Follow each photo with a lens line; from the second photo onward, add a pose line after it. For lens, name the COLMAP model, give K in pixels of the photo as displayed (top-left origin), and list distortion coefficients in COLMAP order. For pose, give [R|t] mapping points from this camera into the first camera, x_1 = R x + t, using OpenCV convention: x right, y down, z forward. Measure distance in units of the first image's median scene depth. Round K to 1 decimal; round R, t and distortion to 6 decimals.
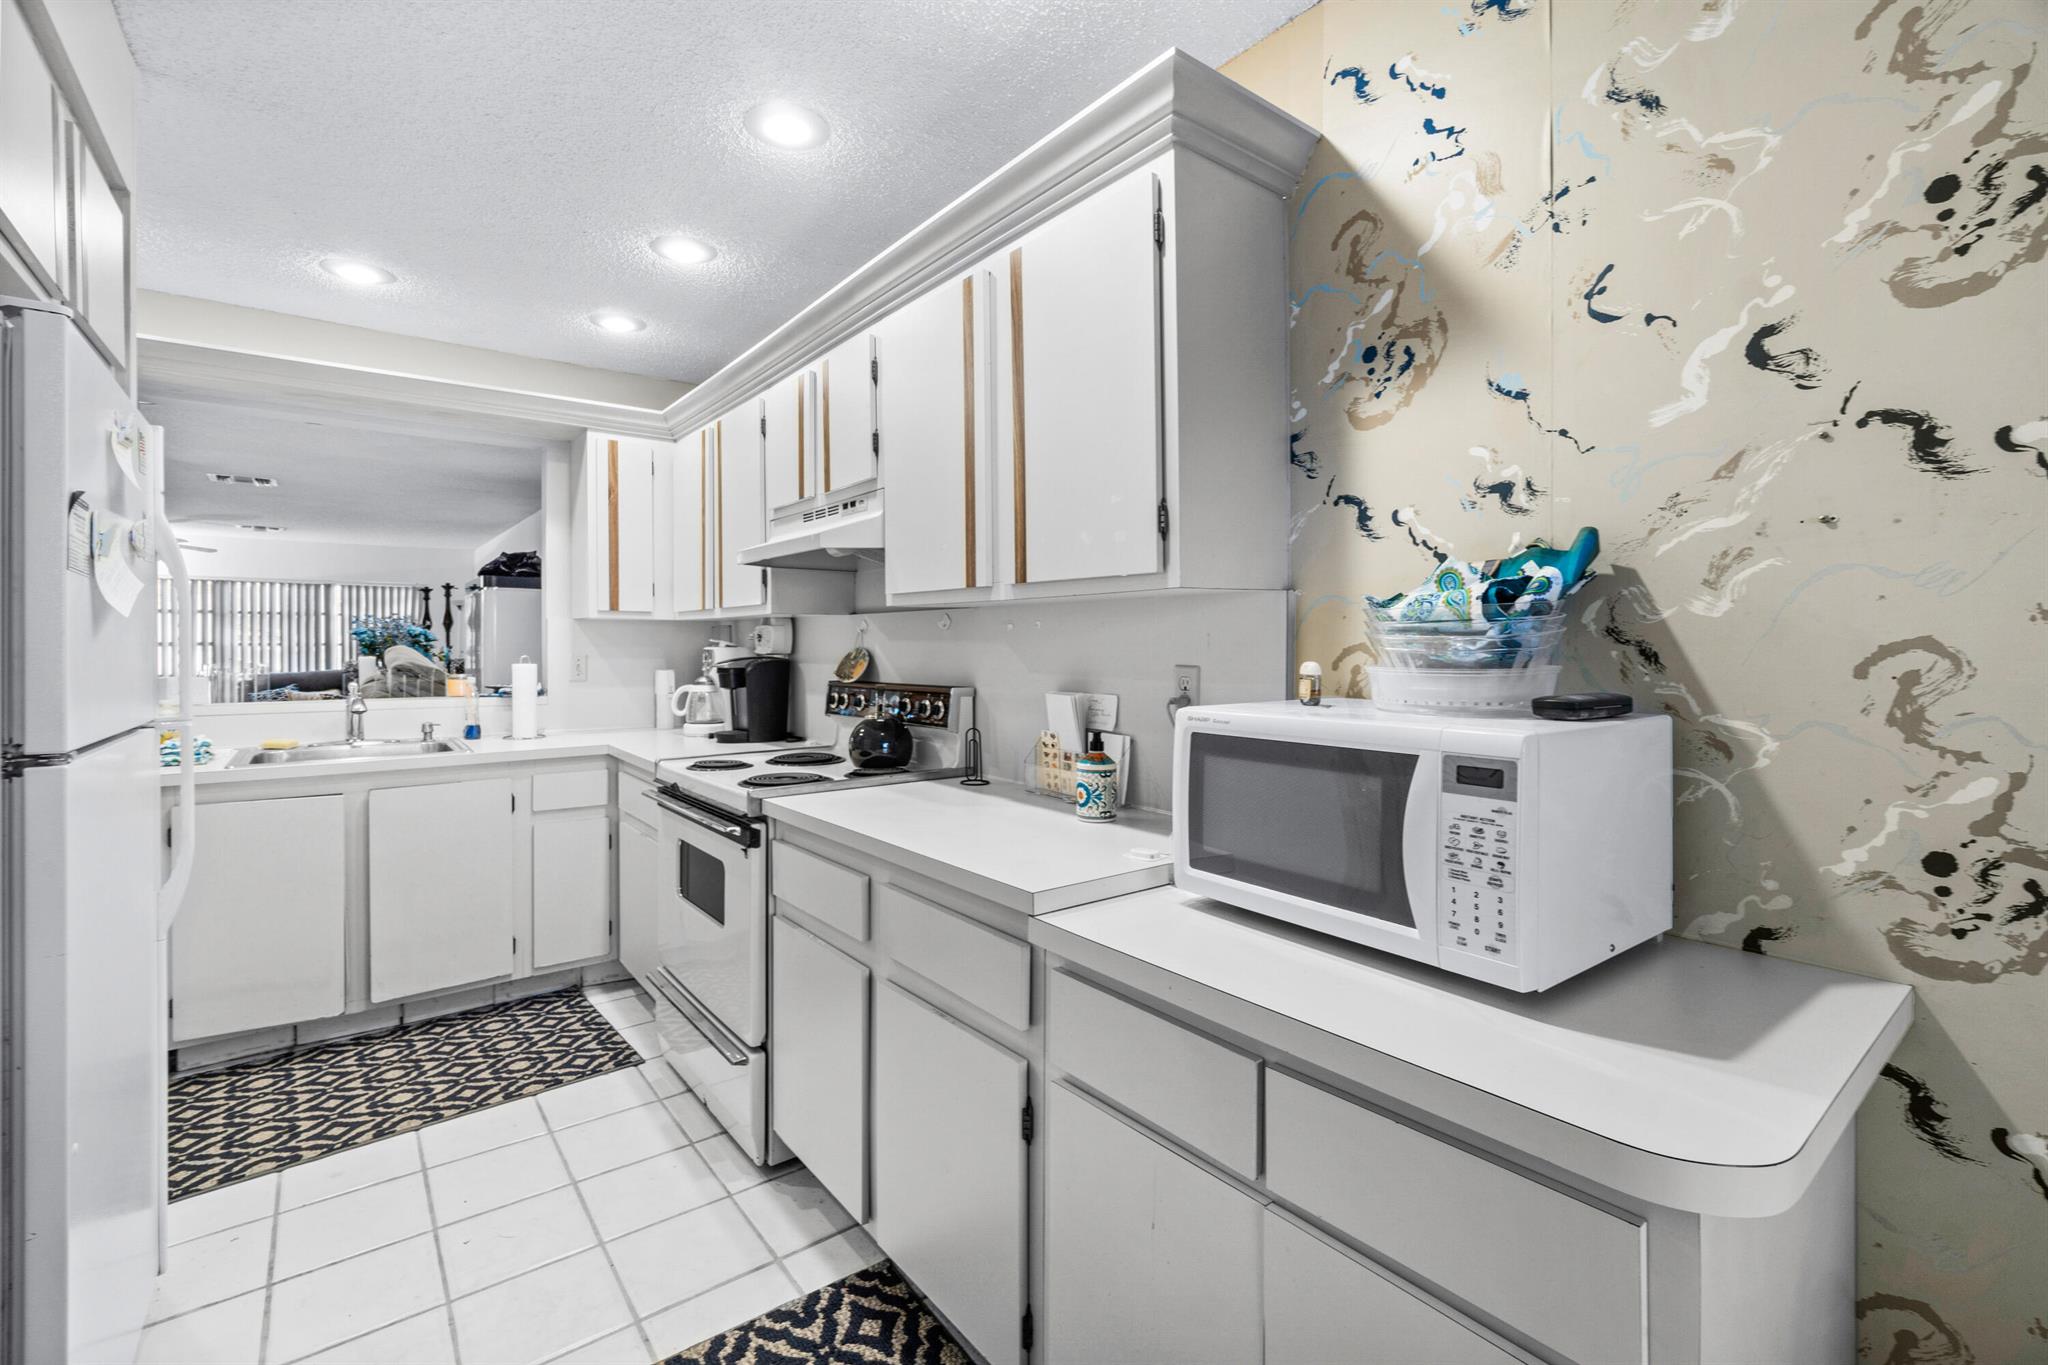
lens RADIAL K [[885.8, 0, 1026.7], [0, 885.8, 656.2], [0, 0, 1]] dist [-0.012186, 0.000025]
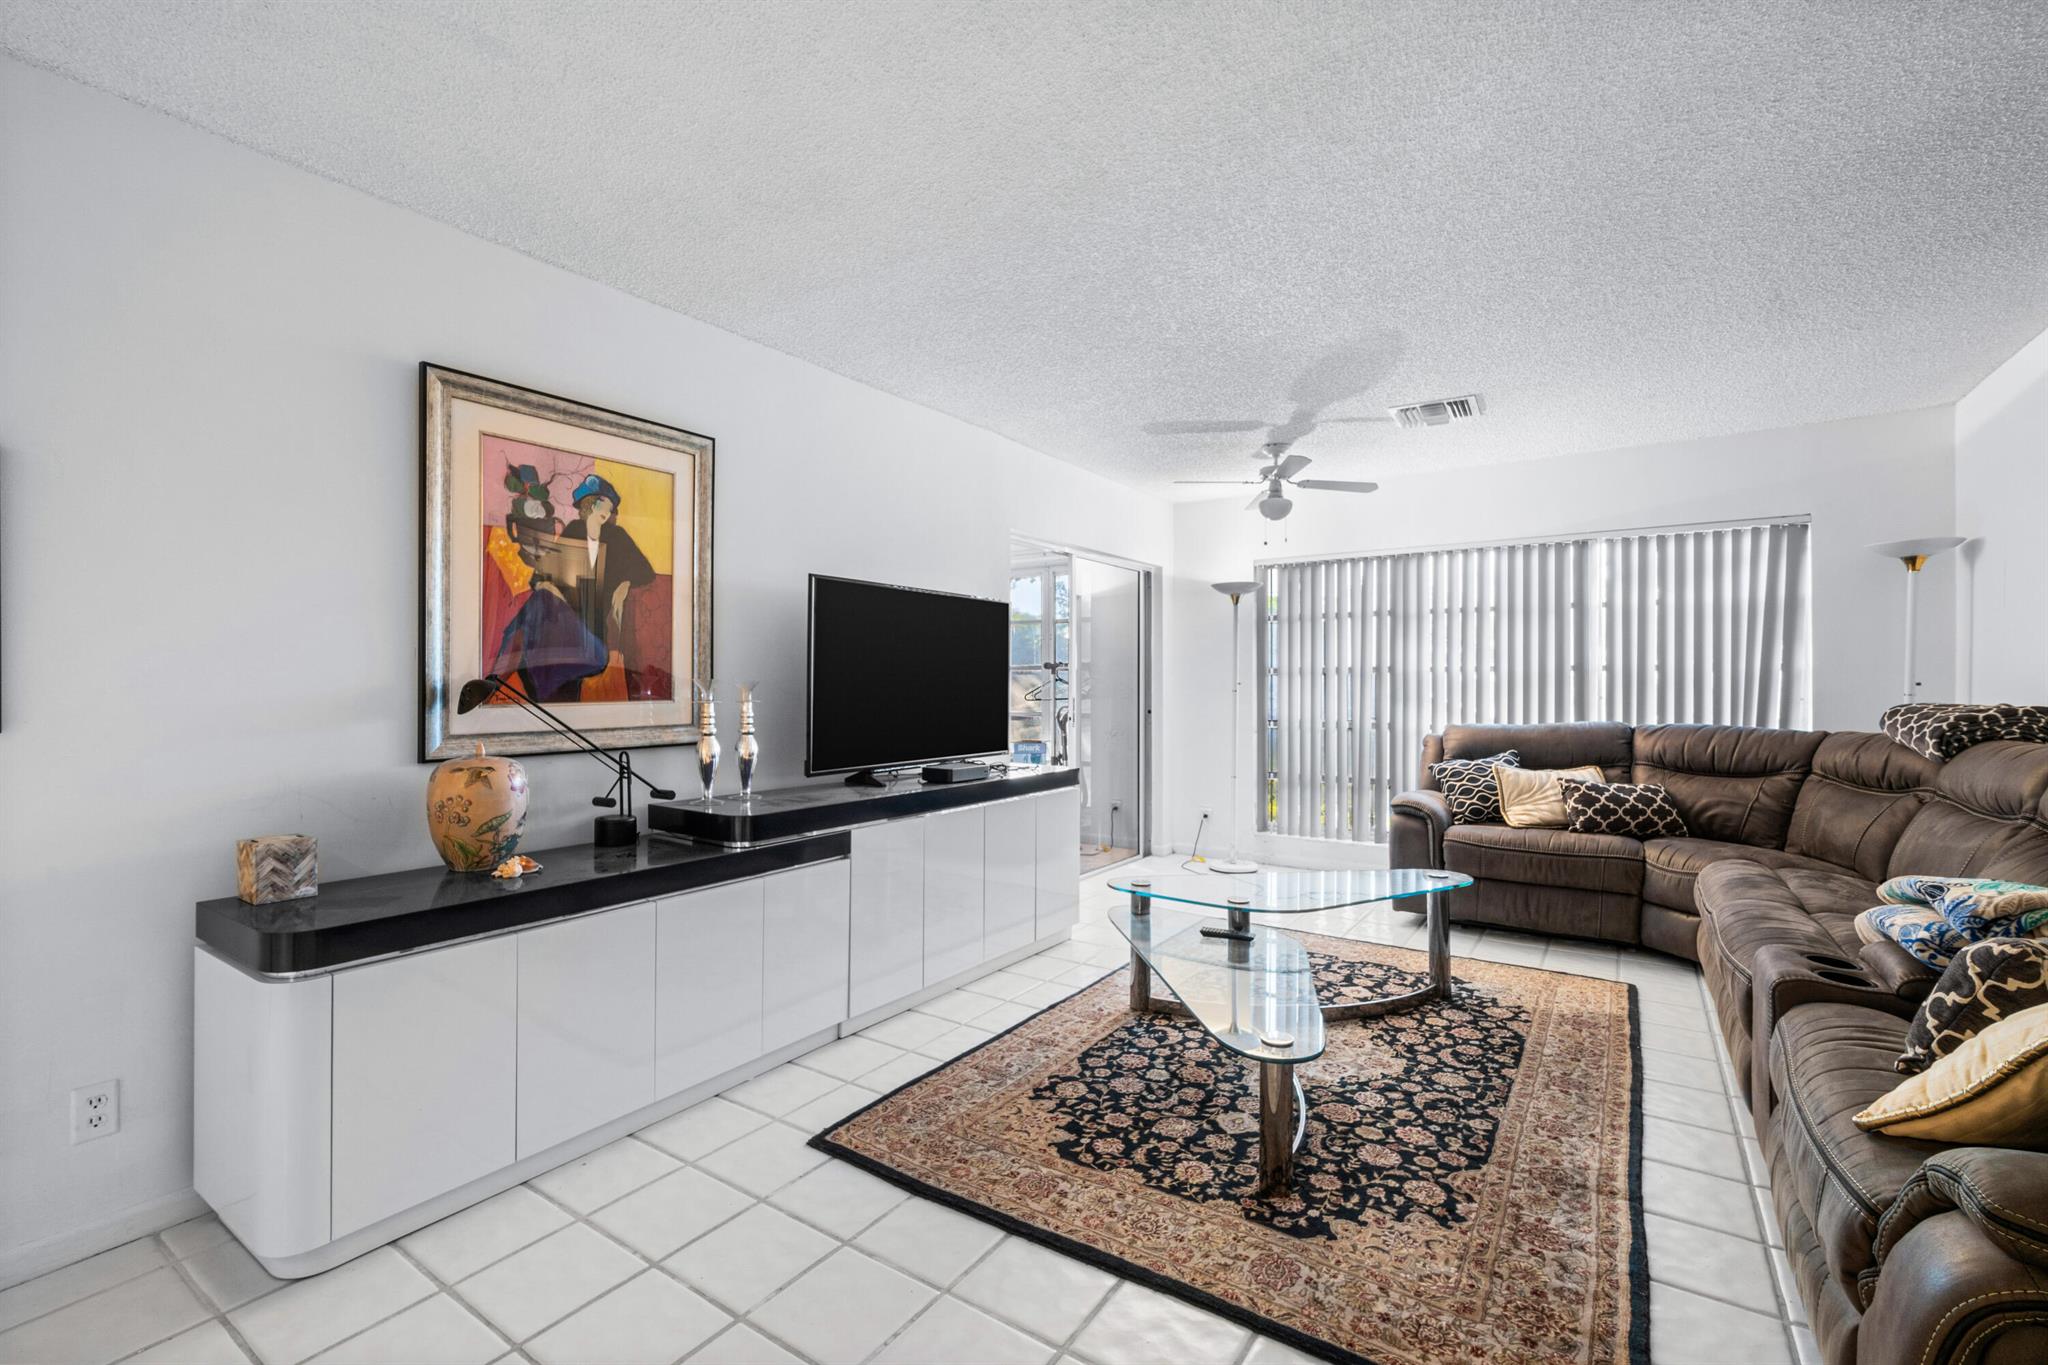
lens RADIAL K [[866.4, 0, 1093.1], [0, 866.4, 680.6], [0, 0, 1]] dist [0.000342, 0.000134]
pose [[0.345817, 0.001910, -0.938300, -0.965544], [-0.015610, 0.999871, -0.003718, -0.003464], [0.938172, 0.015932, 0.345802, 1.276590]]
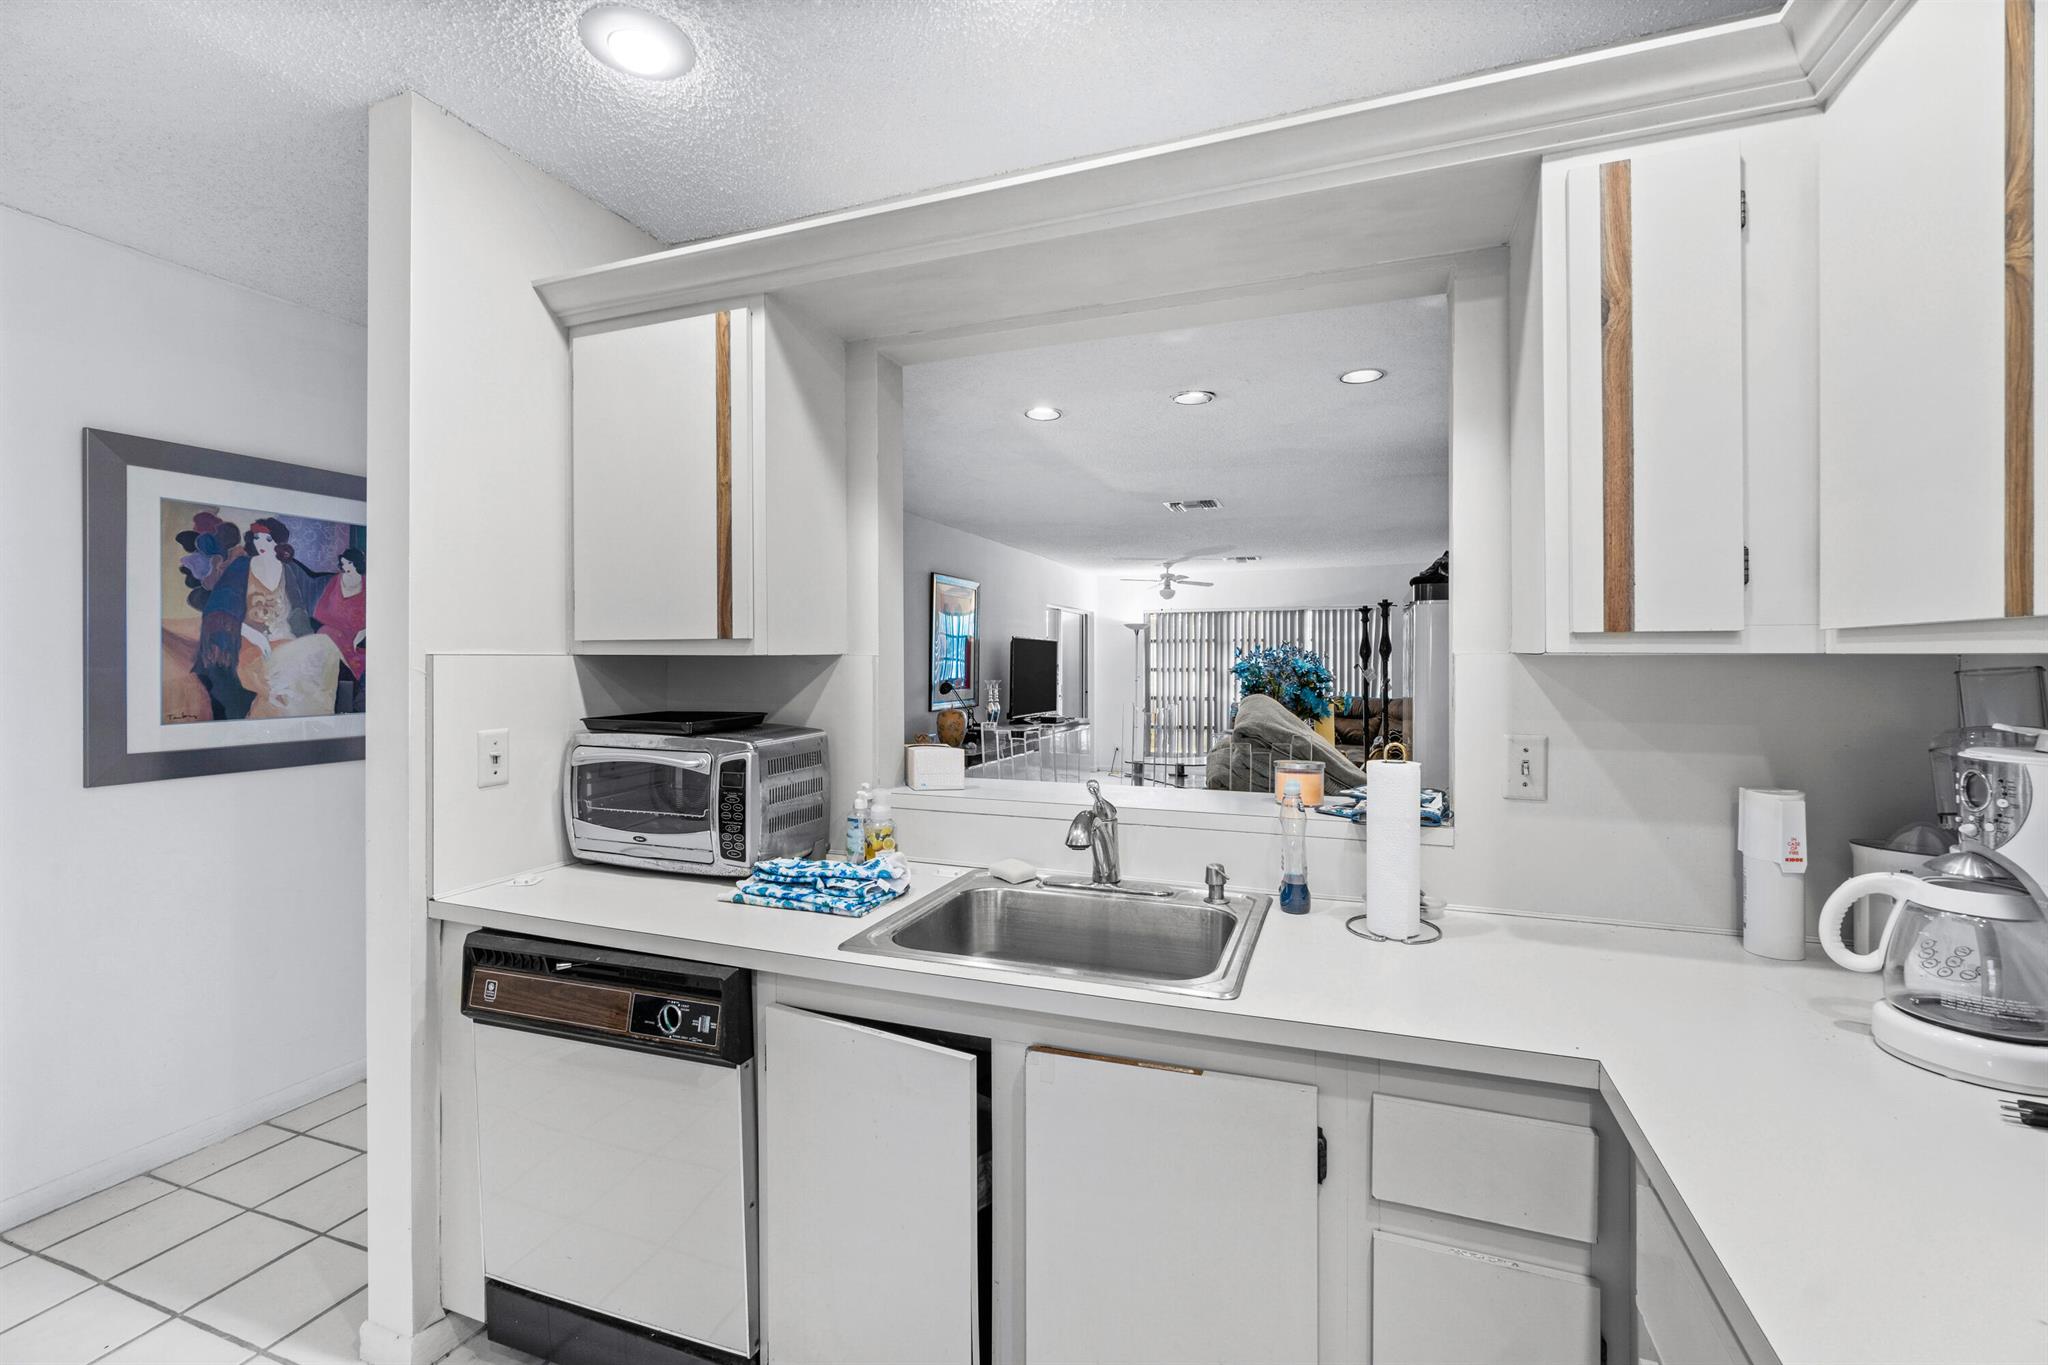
lens RADIAL K [[885.8, 0, 1026.7], [0, 885.8, 656.2], [0, 0, 1]] dist [-0.012186, 0.000025]
pose [[0.521675, -0.006480, -0.853120, -0.209926], [-0.011167, 0.999834, -0.014422, -0.024379], [0.853071, 0.017050, 0.521516, 0.443213]]
